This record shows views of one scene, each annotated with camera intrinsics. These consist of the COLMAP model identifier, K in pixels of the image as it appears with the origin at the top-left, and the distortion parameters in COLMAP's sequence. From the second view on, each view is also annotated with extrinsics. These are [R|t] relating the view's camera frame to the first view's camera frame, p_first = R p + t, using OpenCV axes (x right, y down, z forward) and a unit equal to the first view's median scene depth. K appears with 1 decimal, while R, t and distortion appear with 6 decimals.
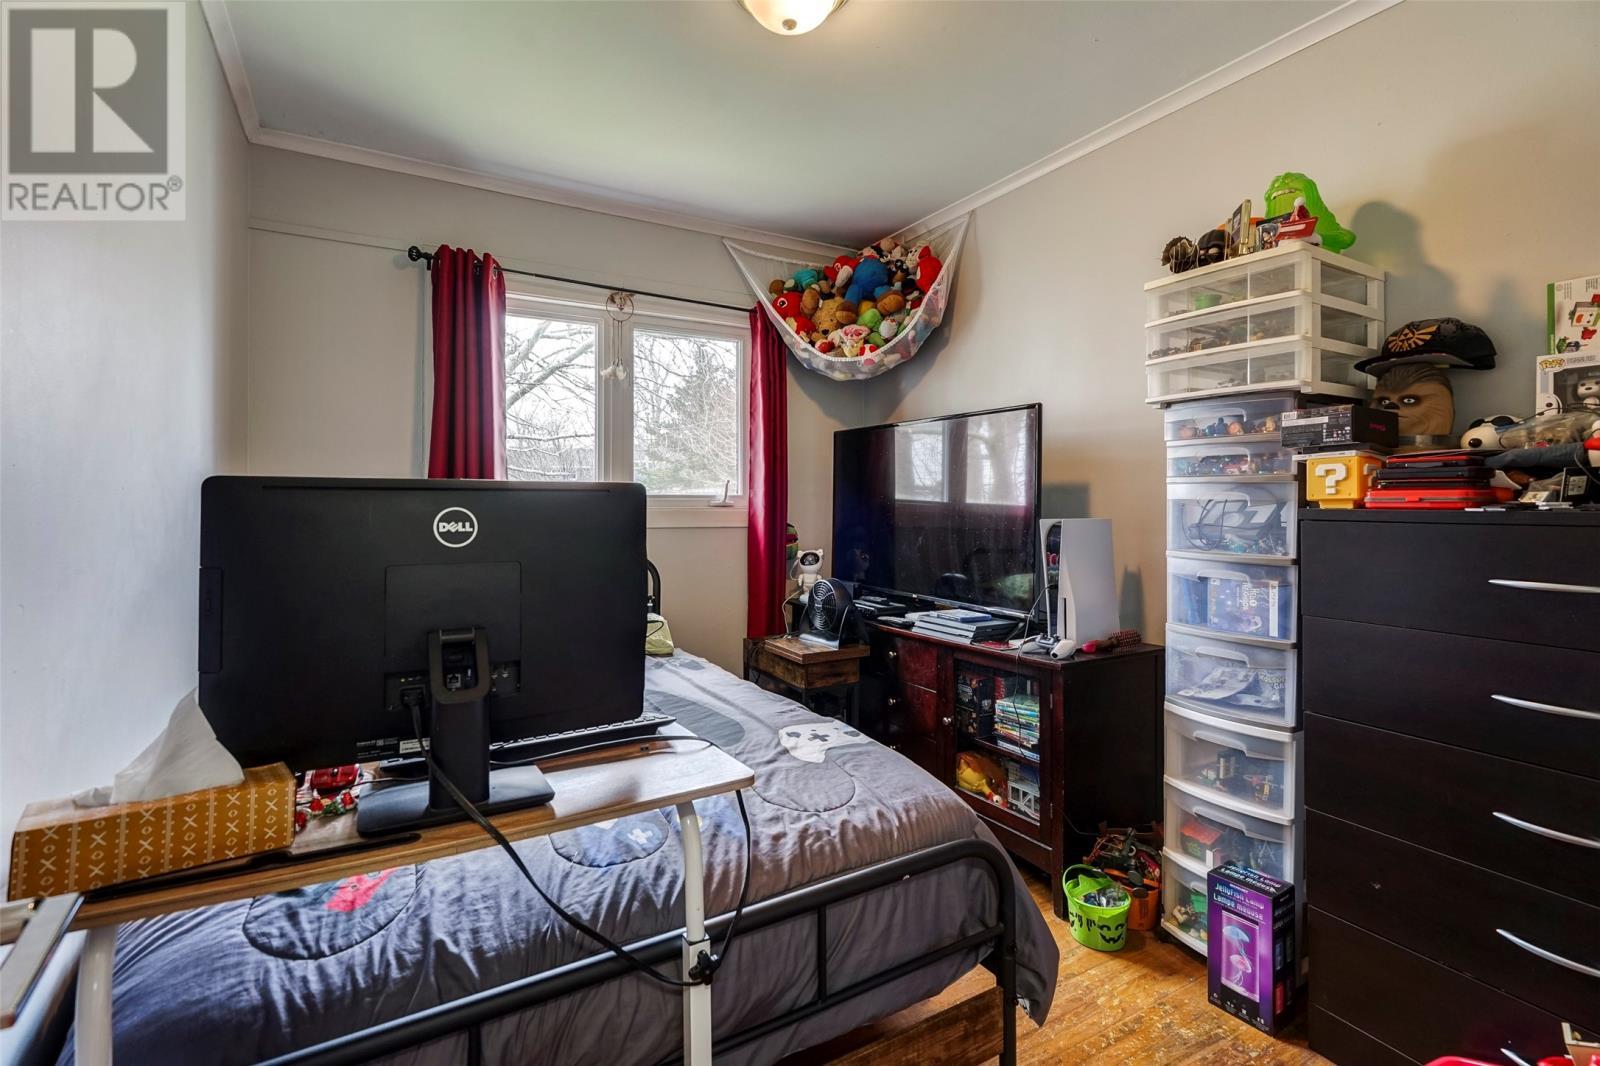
lens RADIAL K [[733.2, 0, 798.8], [0, 733.2, 507.1], [0, 0, 1]] dist [-0.000980, 0.001902]
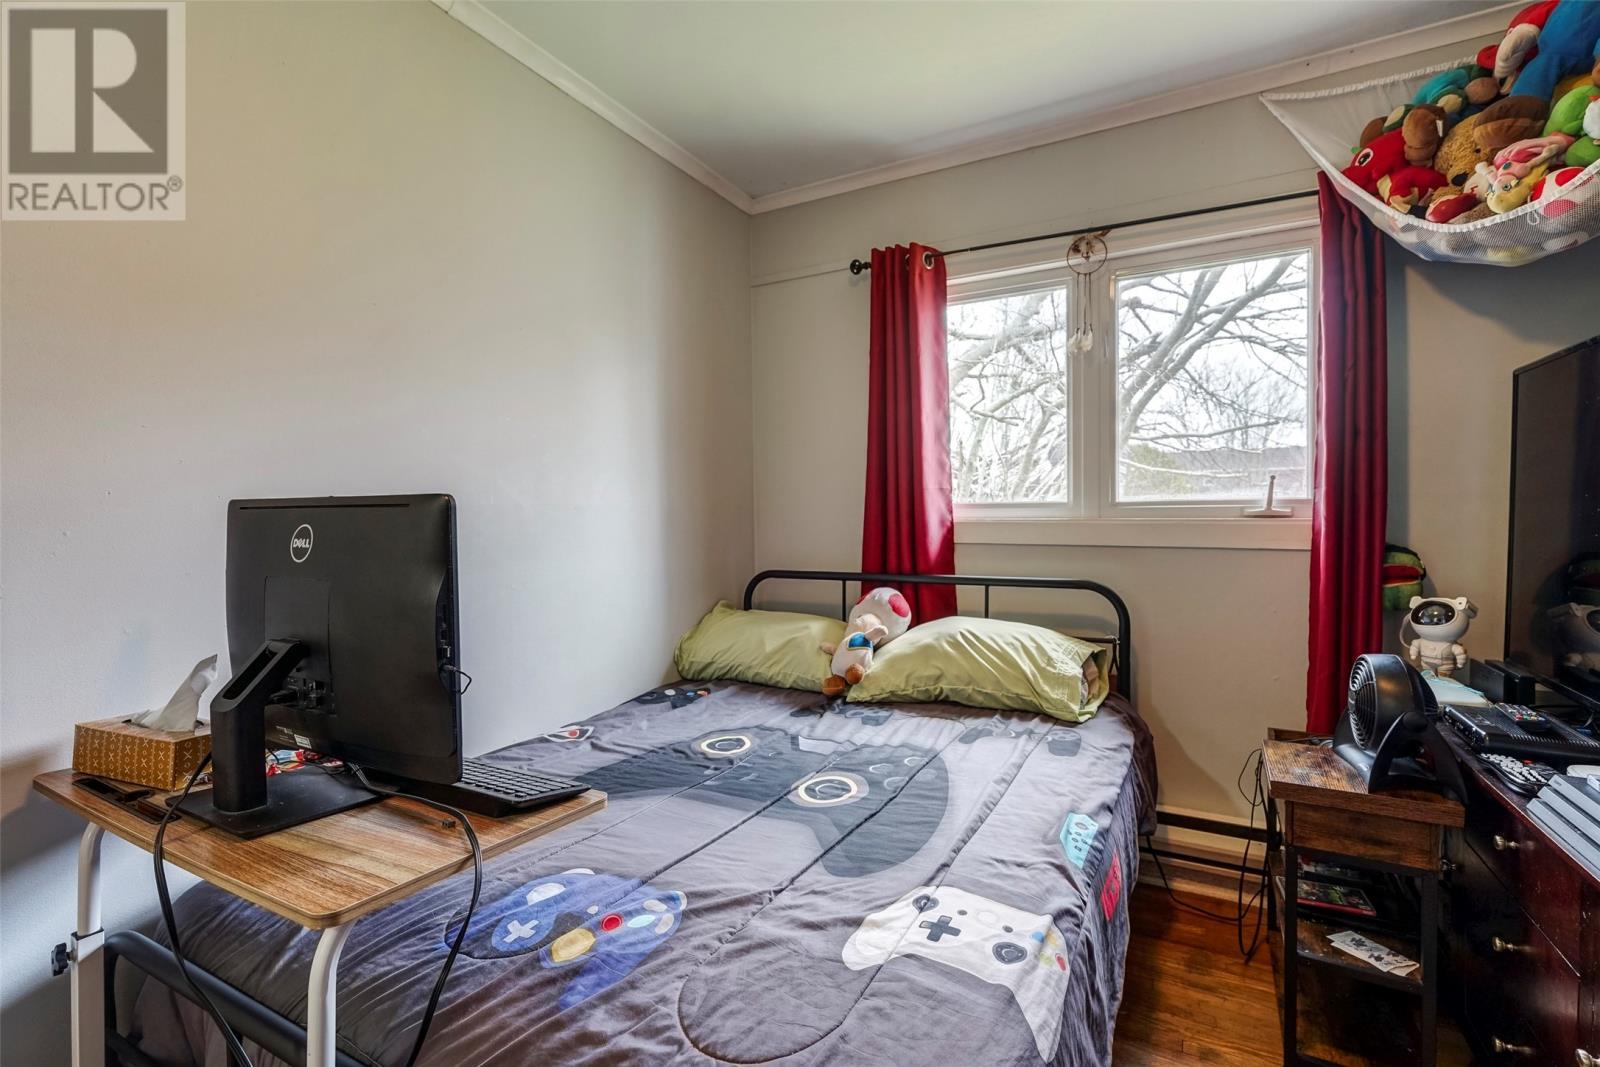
lens RADIAL K [[728.2, 0, 800.0], [0, 728.2, 533.5], [0, 0, 1]] dist [-0.003385, -0.000402]
pose [[0.513257, 0.017155, -0.858064, 0.248978], [0.003657, 0.999747, 0.022175, -0.002130], [0.858227, -0.014520, 0.513064, 0.345623]]
